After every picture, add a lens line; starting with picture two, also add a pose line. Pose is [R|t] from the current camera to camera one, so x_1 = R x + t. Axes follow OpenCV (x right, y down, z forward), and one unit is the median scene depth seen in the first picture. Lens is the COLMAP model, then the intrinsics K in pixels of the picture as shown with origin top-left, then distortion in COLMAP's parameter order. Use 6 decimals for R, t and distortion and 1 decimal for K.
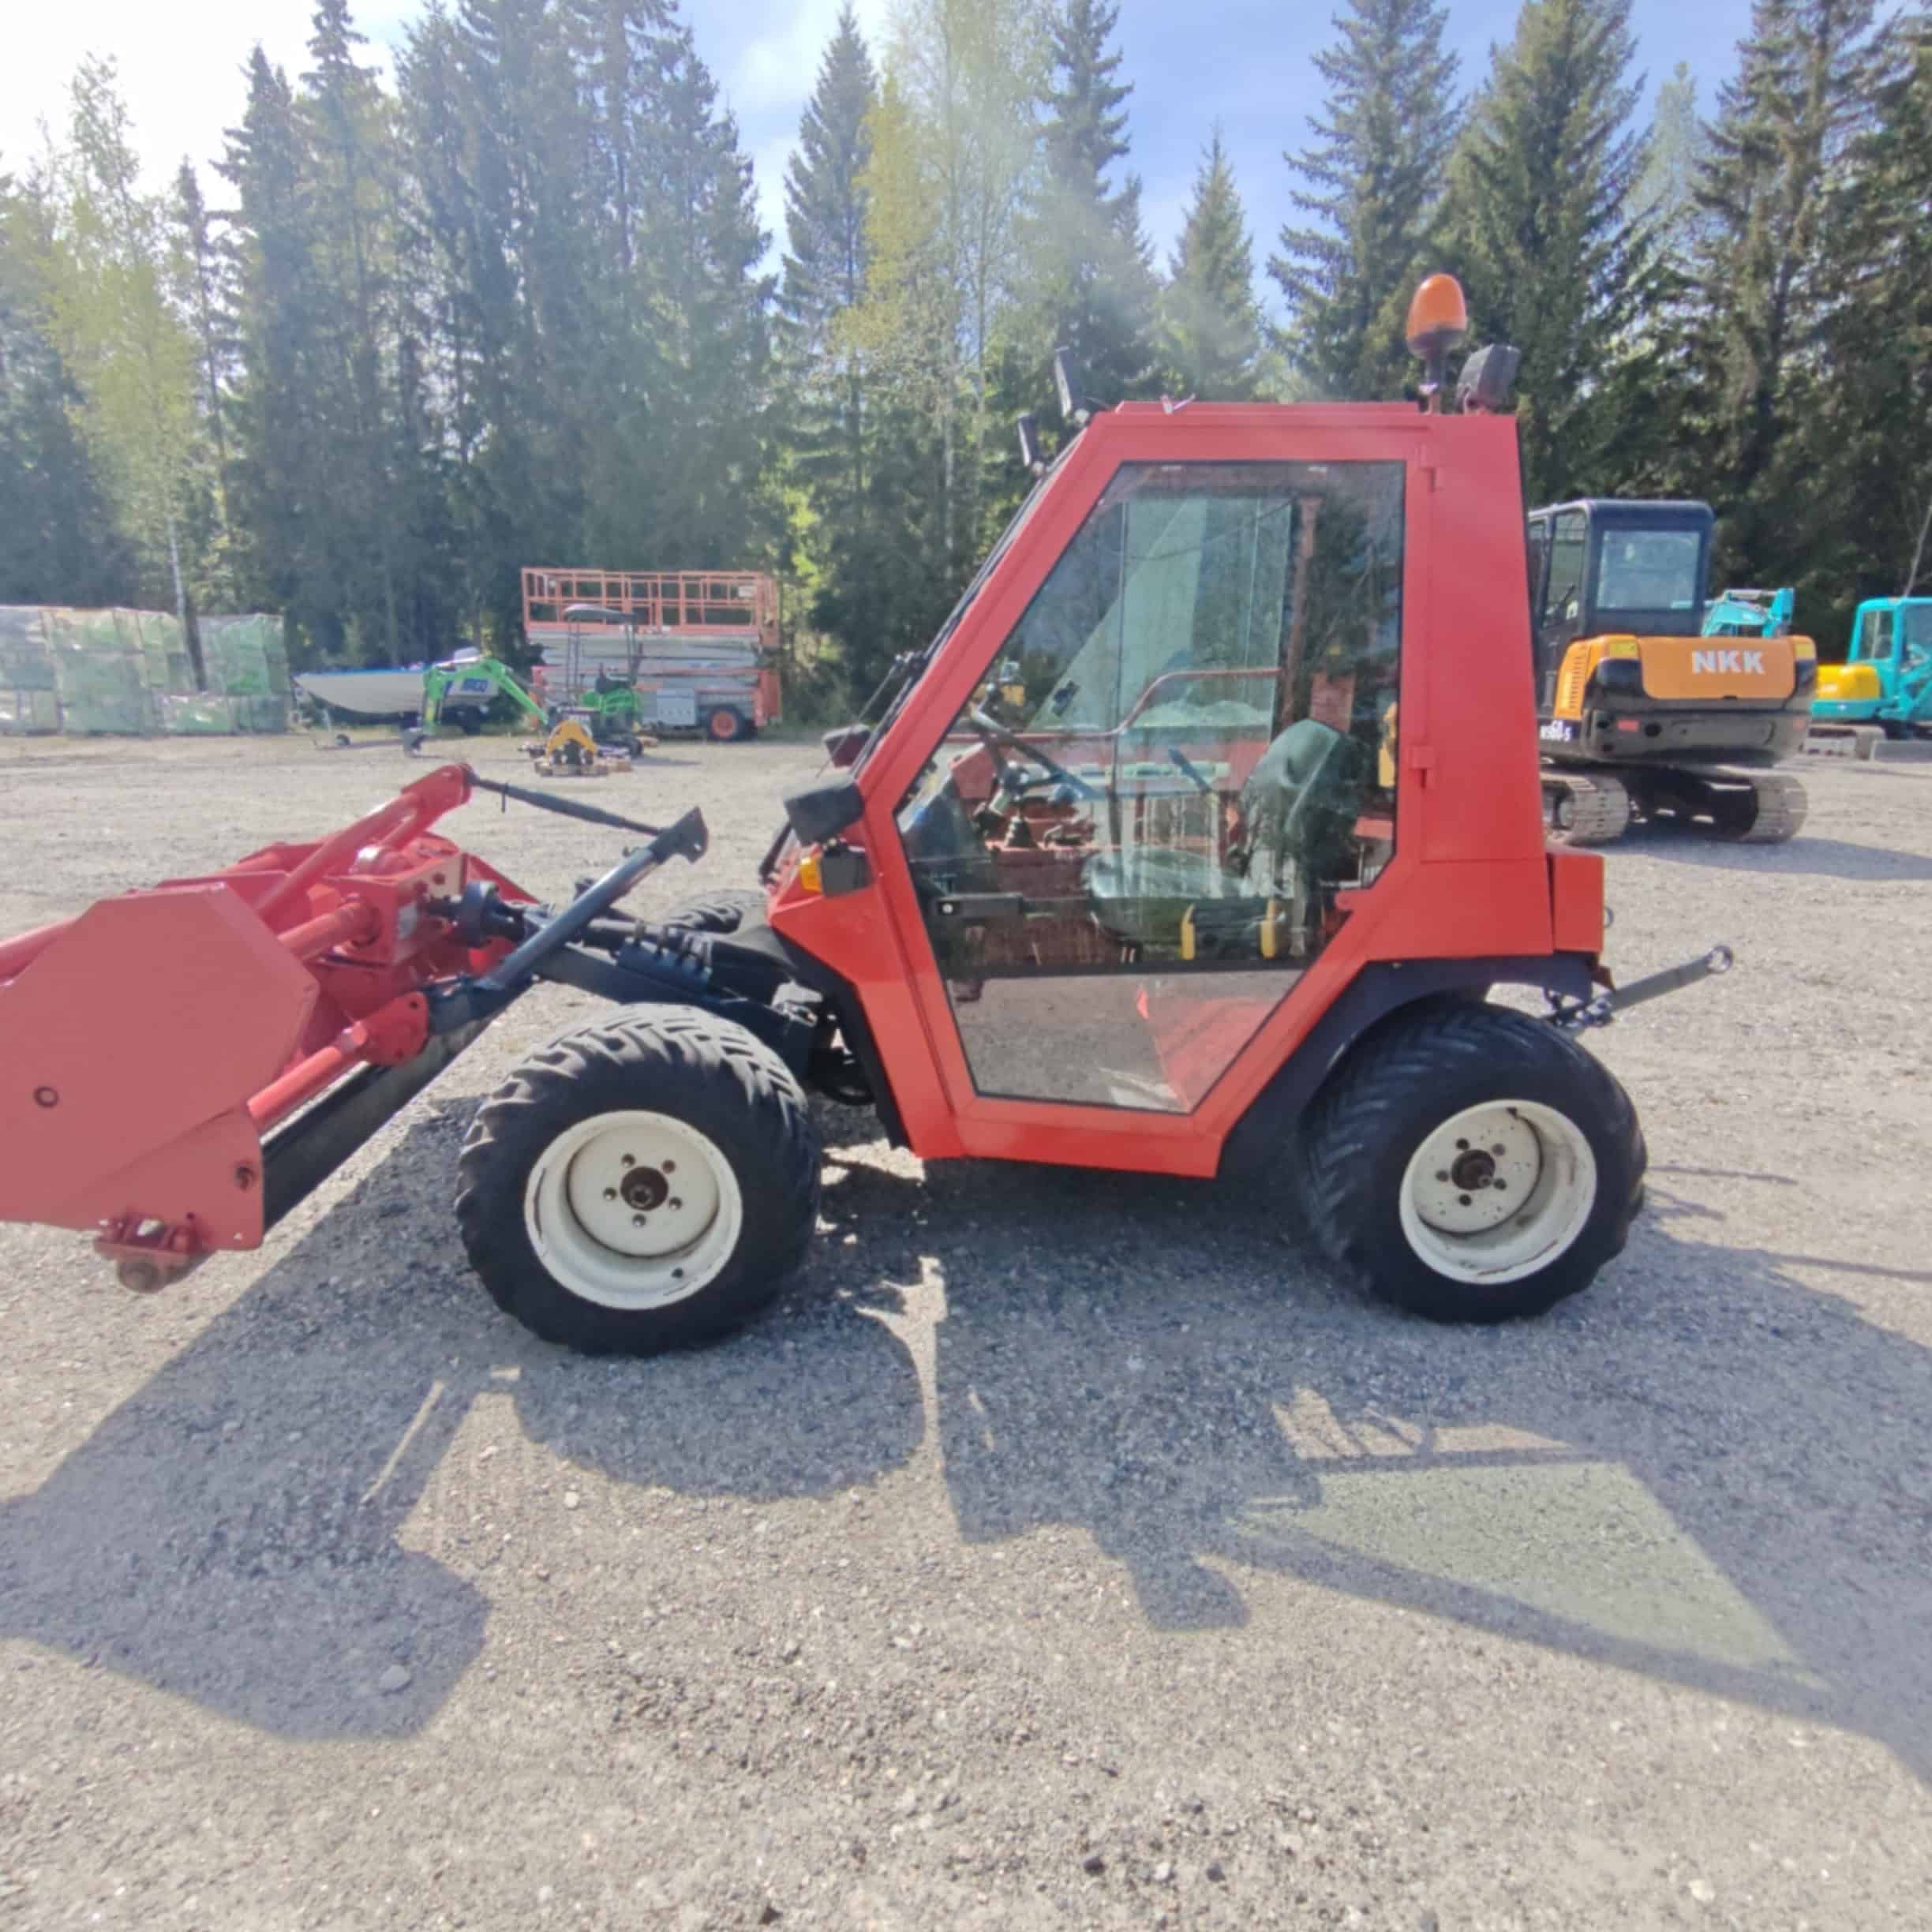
lens RADIAL K [[1217.9, 0, 970.3], [0, 1217.9, 969.7], [0, 0, 1]] dist [0.004312, 0.000294]
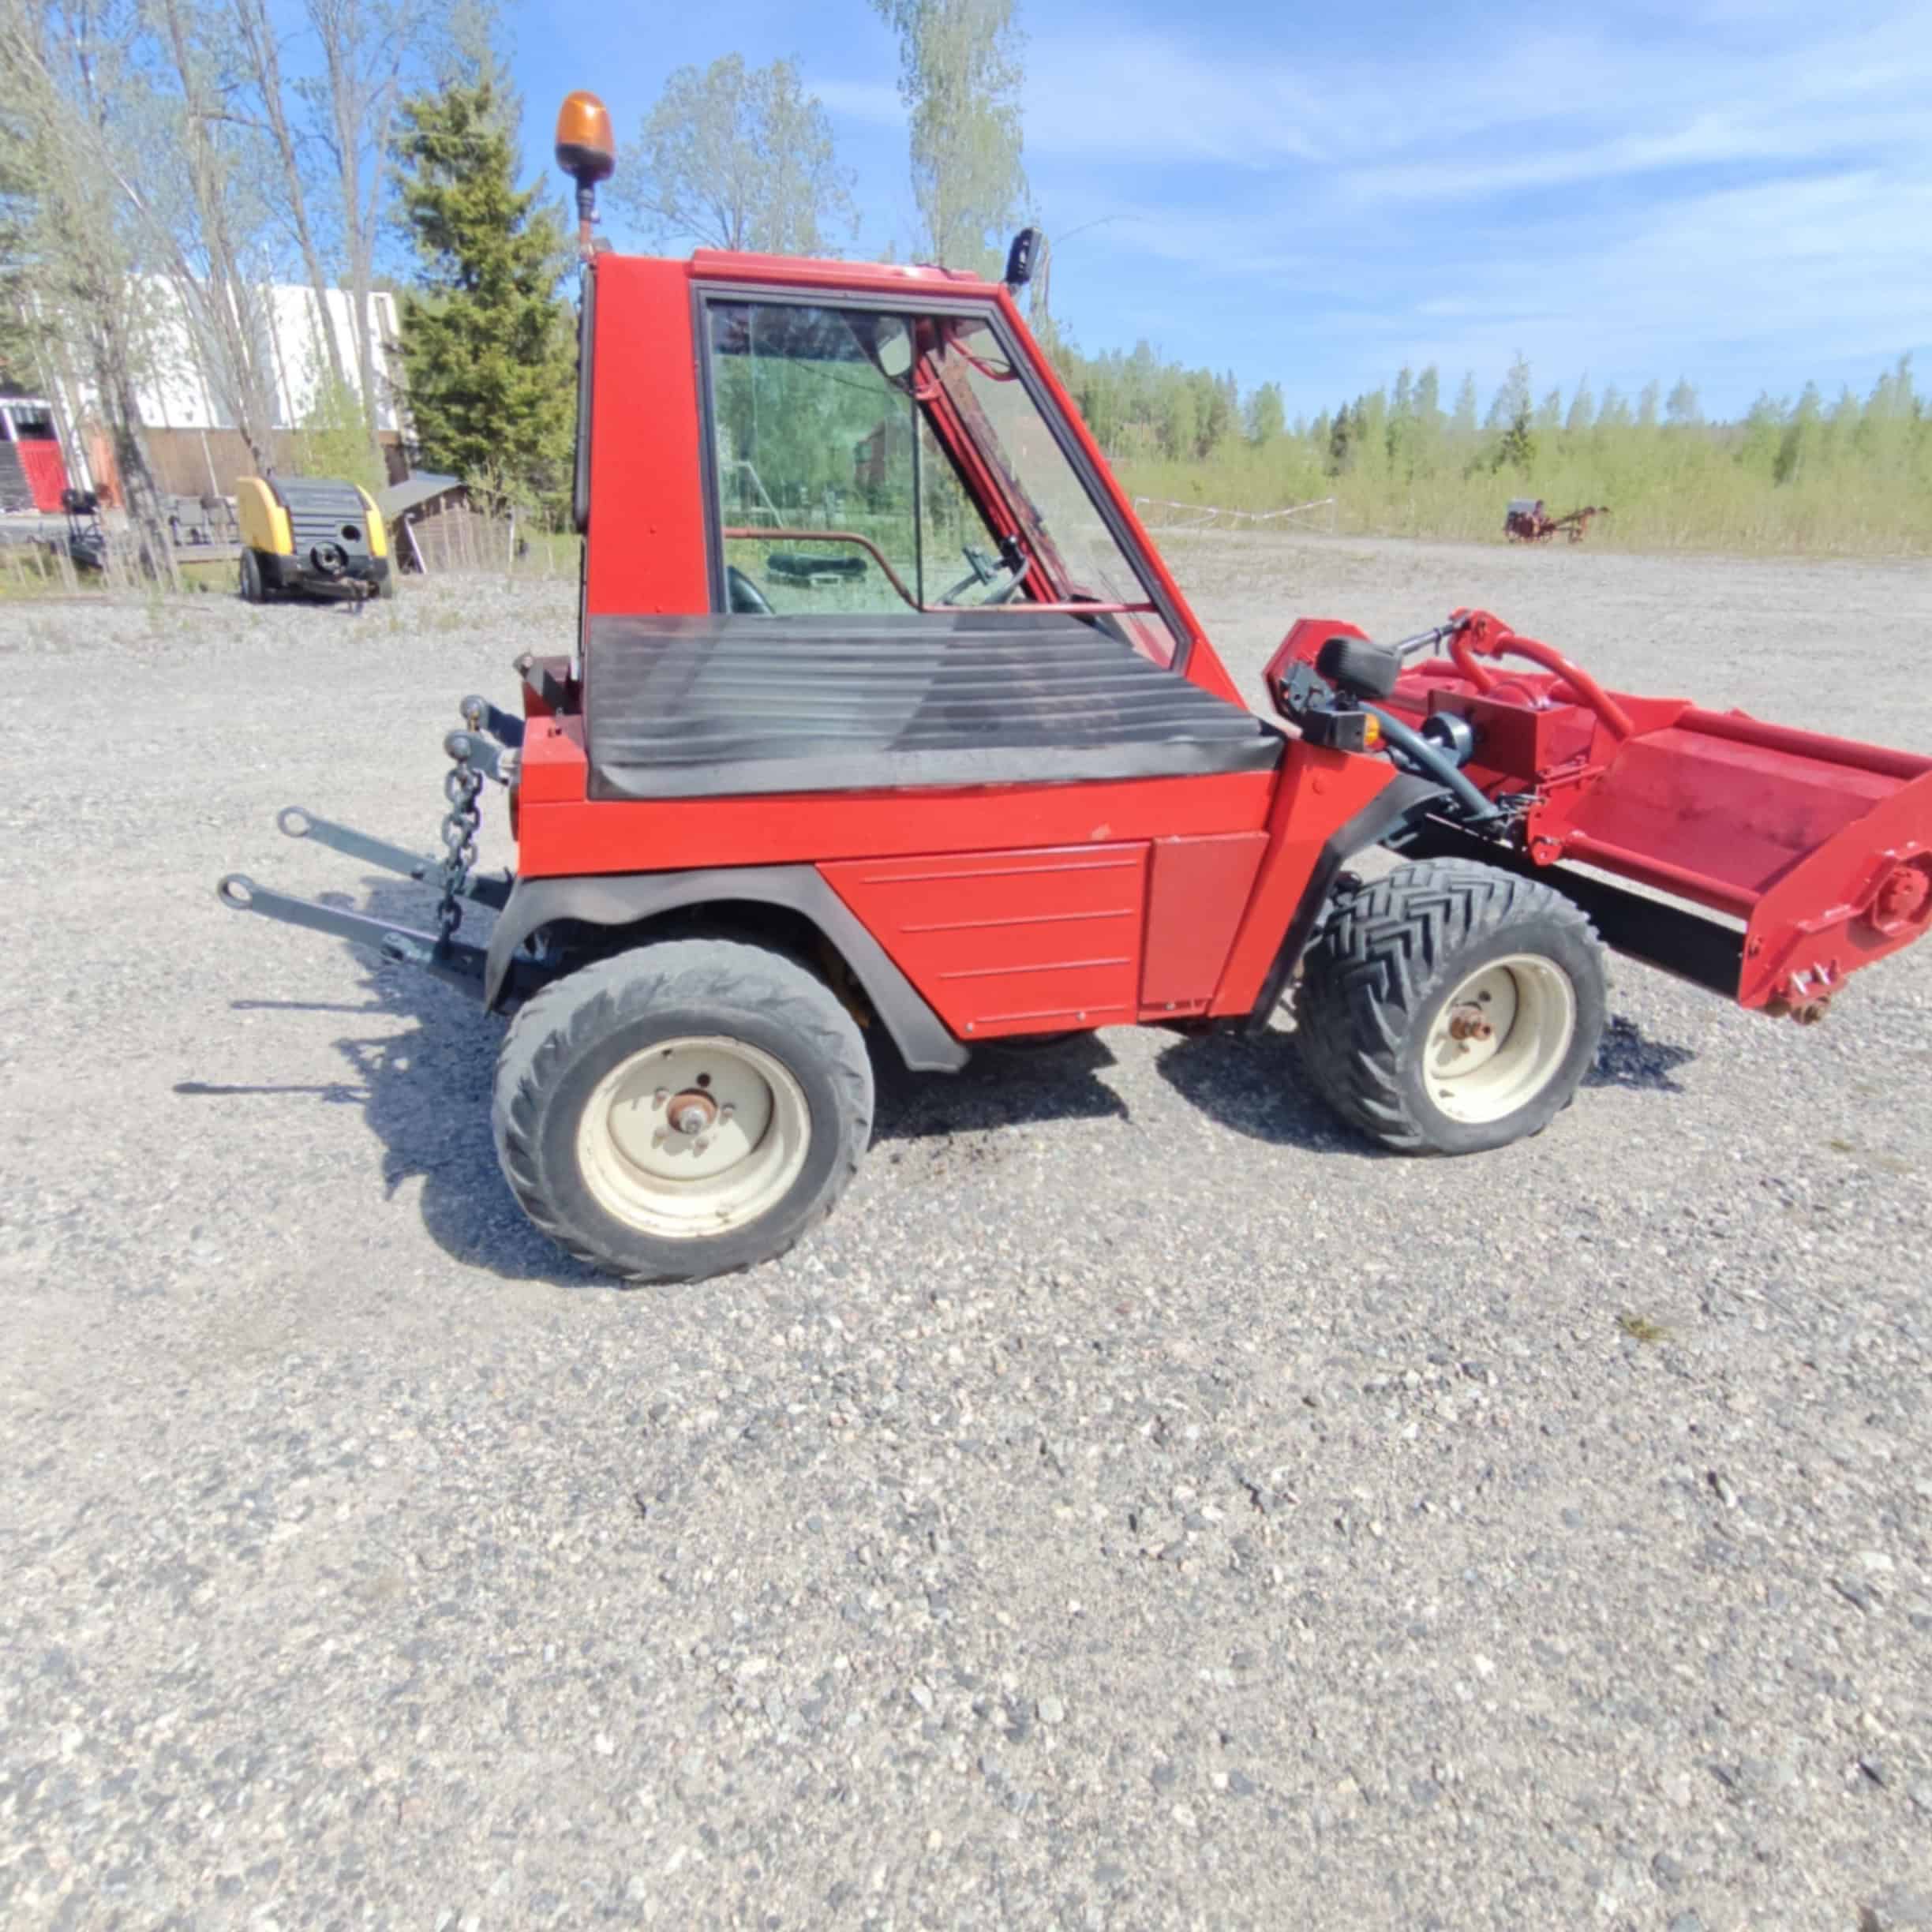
lens RADIAL K [[1203.5, 0, 971.3], [0, 1203.5, 962.8], [0, 0, 1]] dist [0.006256, -0.002184]
pose [[-0.969092, 0.081418, -0.232877, 0.042722], [-0.069207, 0.816344, 0.573405, -0.064947], [0.236793, 0.571799, -0.785478, 0.252519]]
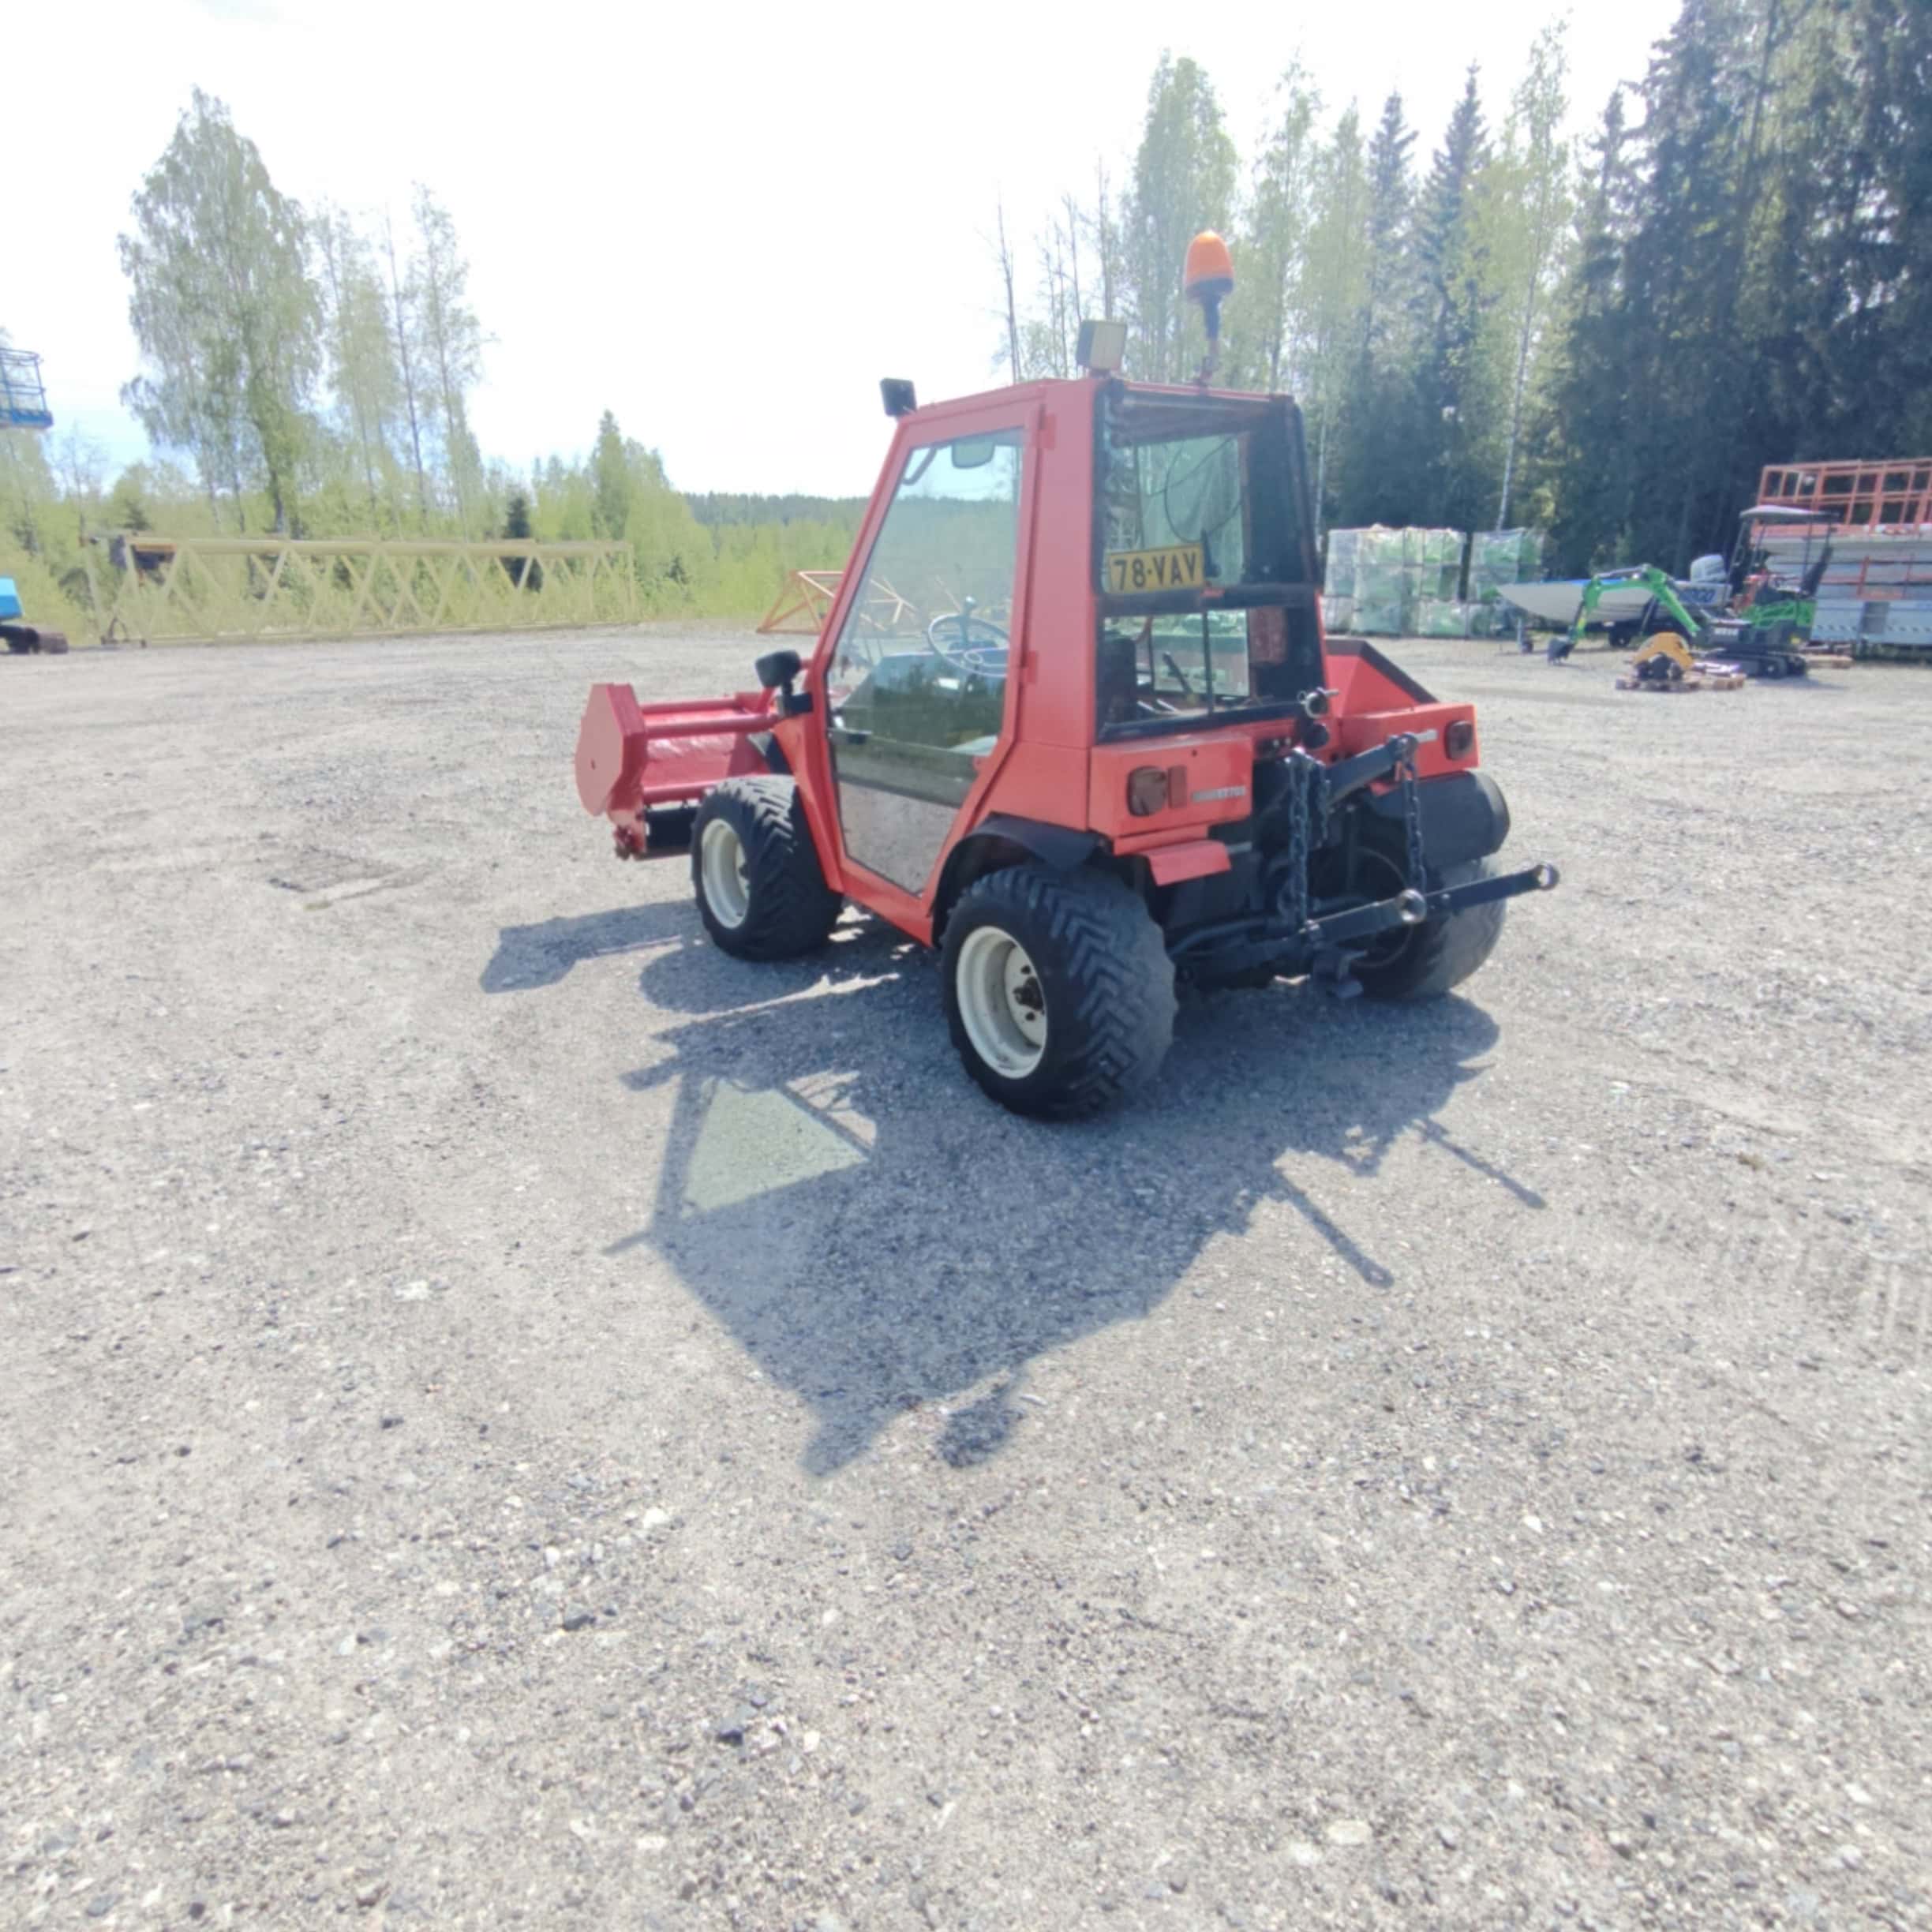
lens RADIAL K [[1192.9, 0, 976.6], [0, 1192.9, 953.4], [0, 0, 1]] dist [0.008244, 0.000922]
pose [[0.529803, 0.250333, -0.810335, 0.153847], [-0.199147, 0.965453, 0.168049, -0.007789], [0.824408, 0.072343, 0.561353, 0.028812]]
